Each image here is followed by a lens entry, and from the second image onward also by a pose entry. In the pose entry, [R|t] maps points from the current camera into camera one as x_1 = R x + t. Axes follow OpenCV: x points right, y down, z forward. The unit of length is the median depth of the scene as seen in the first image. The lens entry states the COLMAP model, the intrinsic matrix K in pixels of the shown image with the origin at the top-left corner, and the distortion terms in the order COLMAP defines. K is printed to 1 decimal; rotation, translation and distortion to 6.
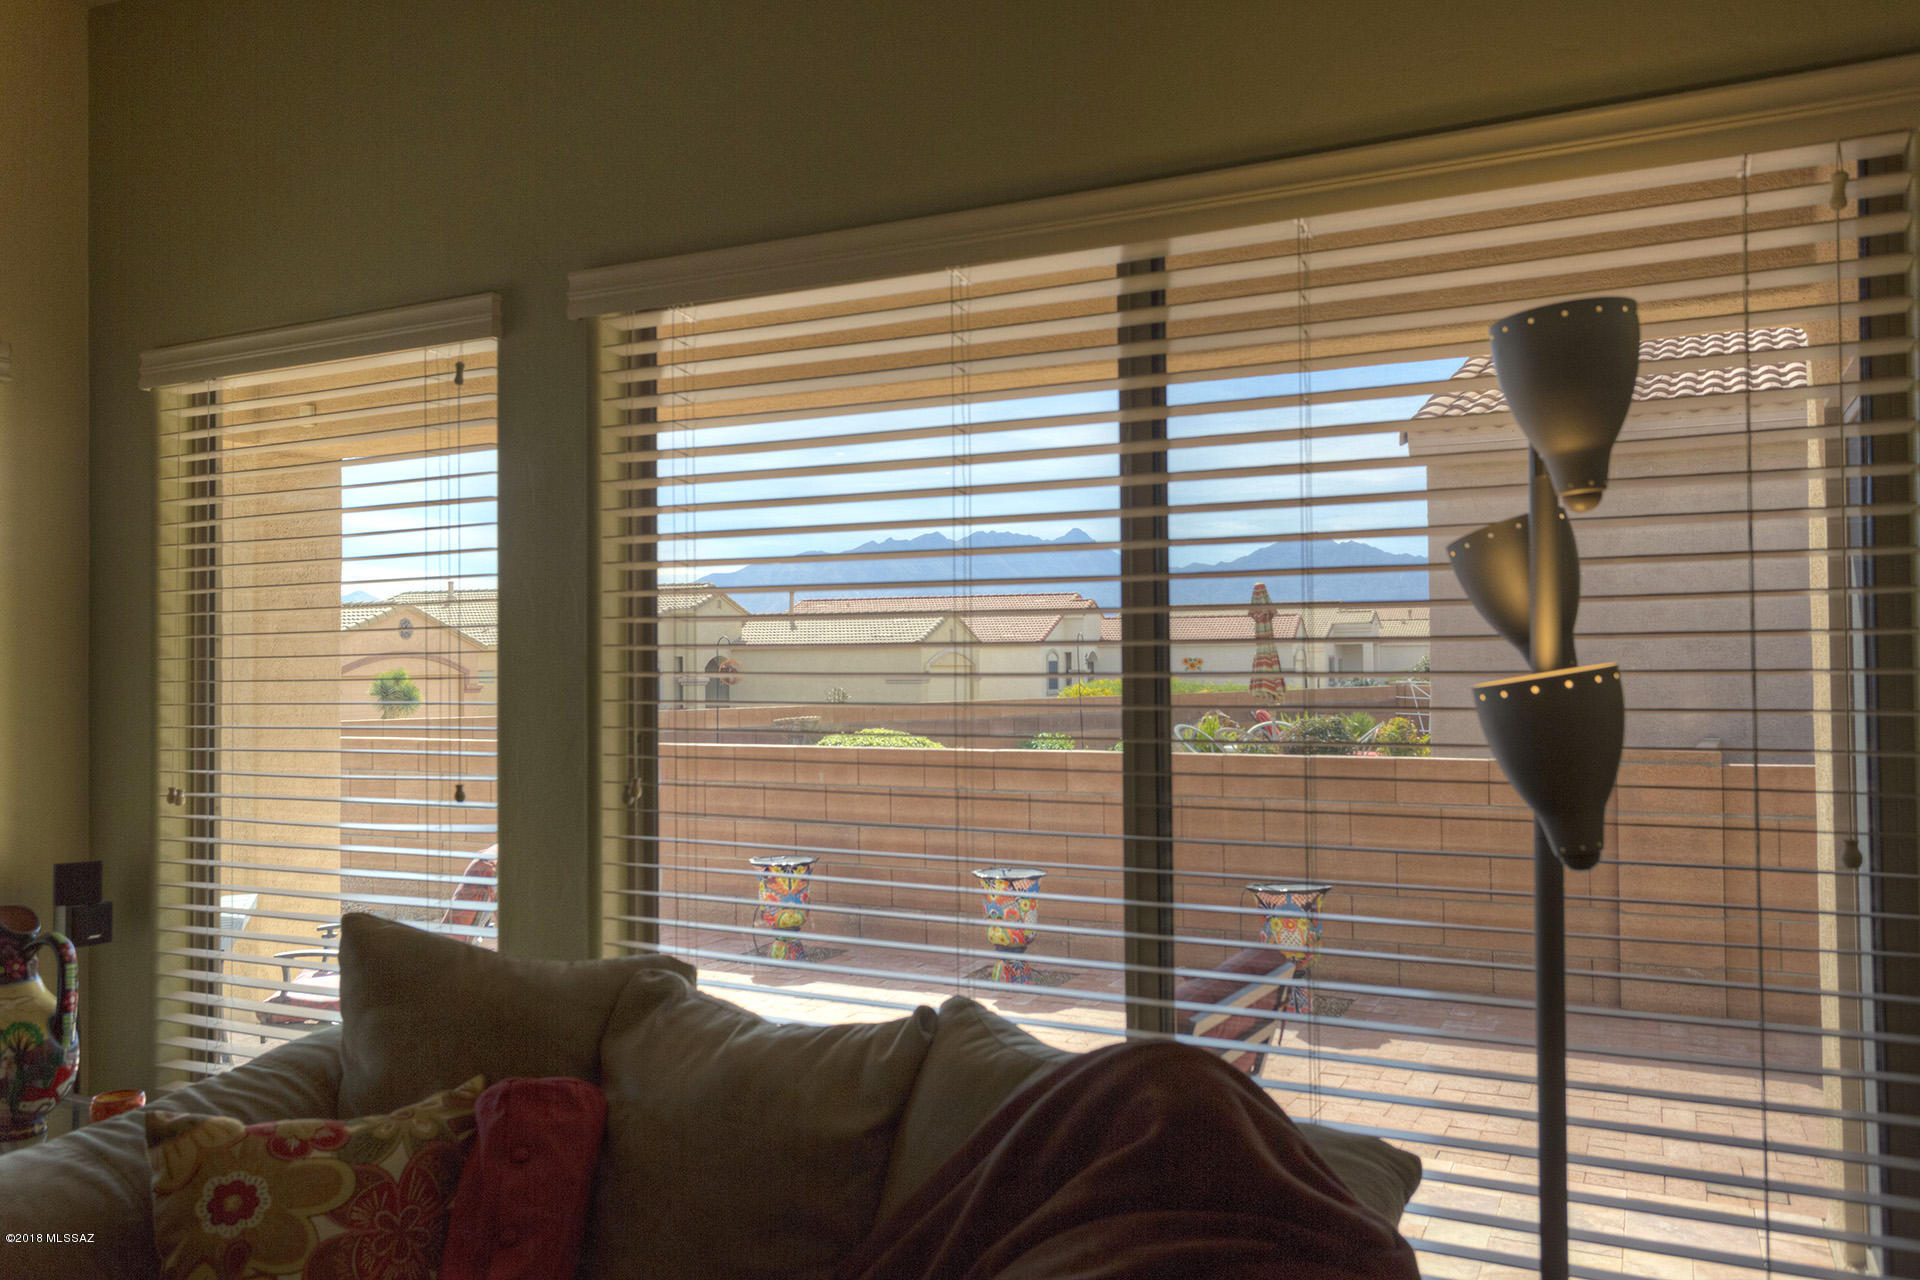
lens RADIAL K [[1530.9, 0, 955.6], [0, 1530.9, 630.6], [0, 0, 1]] dist [-0.005757, -0.002634]
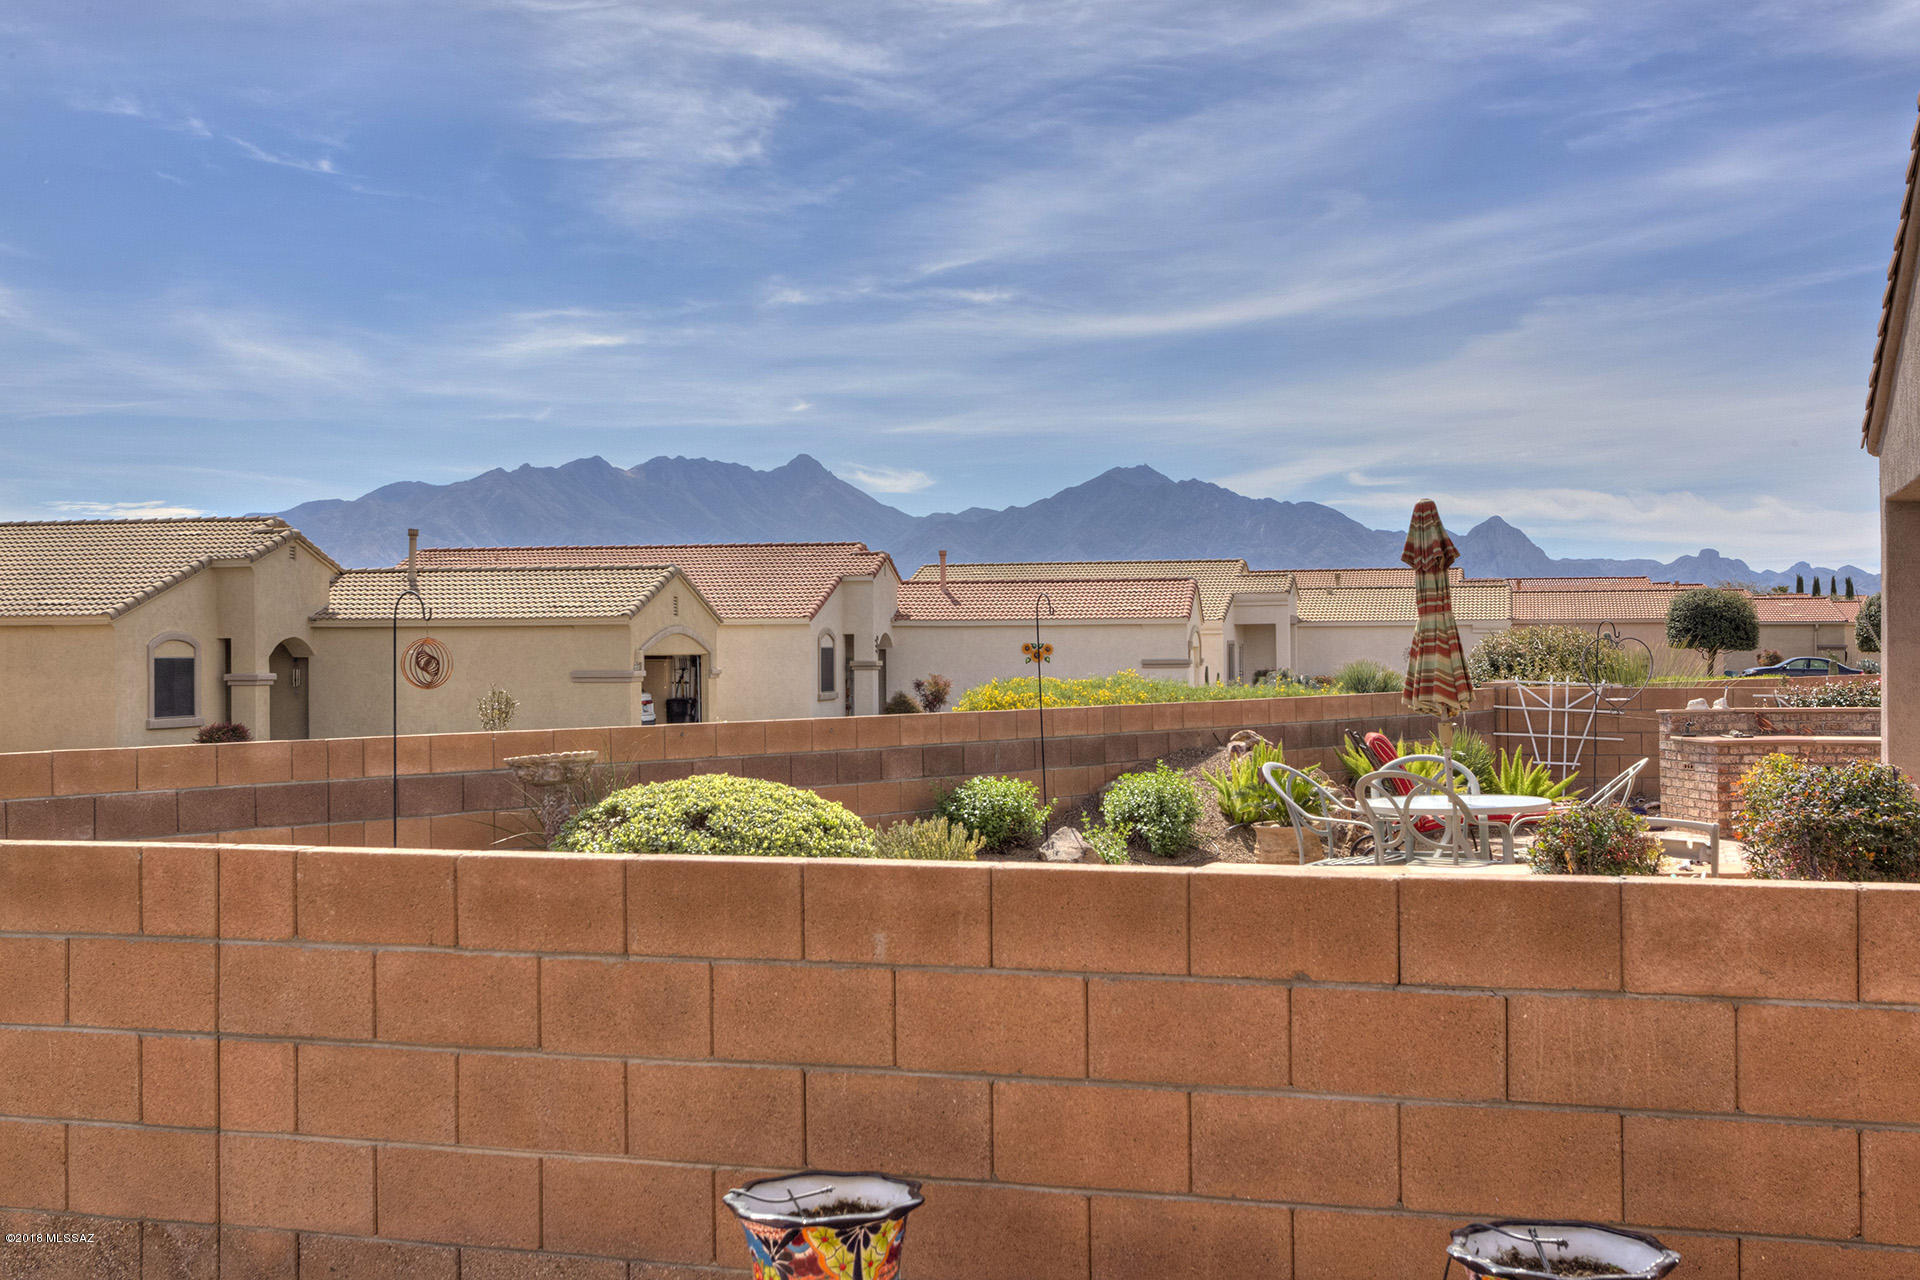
lens RADIAL K [[2208.5, 0, 964.3], [0, 2208.5, 635.5], [0, 0, 1]] dist [0.049215, 0.000000]
pose [[0.987392, 0.003603, 0.158255, -0.498968], [-0.005761, 0.999897, 0.013175, 0.043942], [-0.158191, -0.013920, 0.987310, 1.520269]]
